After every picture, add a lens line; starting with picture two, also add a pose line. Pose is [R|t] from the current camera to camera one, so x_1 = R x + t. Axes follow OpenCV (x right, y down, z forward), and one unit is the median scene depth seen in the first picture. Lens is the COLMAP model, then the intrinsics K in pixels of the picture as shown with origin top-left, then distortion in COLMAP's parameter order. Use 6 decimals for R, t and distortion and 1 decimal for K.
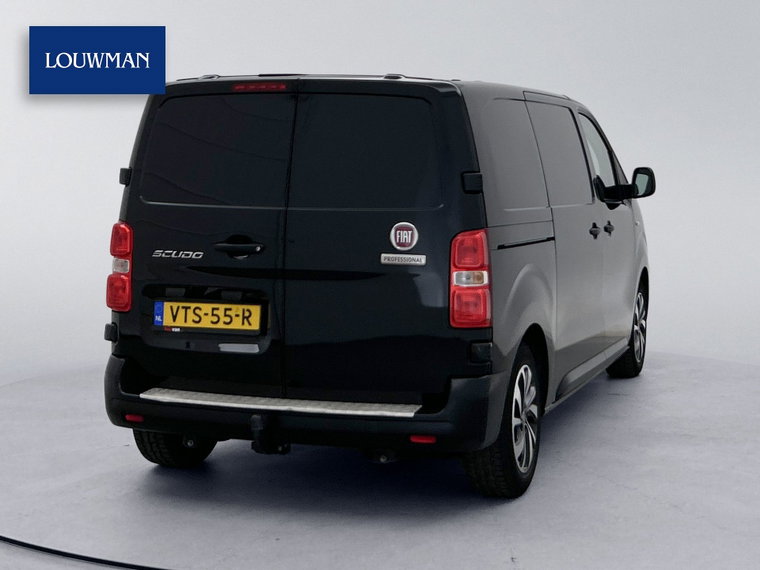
lens RADIAL K [[572.7, 0, 380.0], [0, 572.7, 285.0], [0, 0, 1]] dist [-0.137692, 0.001553]
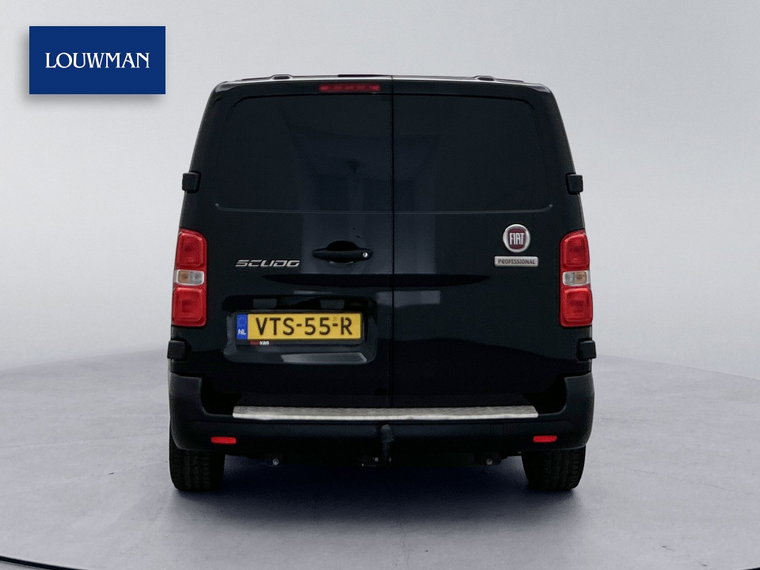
lens RADIAL K [[577.7, 0, 380.0], [0, 577.7, 285.0], [0, 0, 1]] dist [-0.135680, -0.006336]
pose [[0.995412, -0.037834, 0.087886, -0.258178], [0.038021, 0.999277, -0.000452, -0.010602], [-0.087805, 0.003792, 0.996130, 0.017728]]
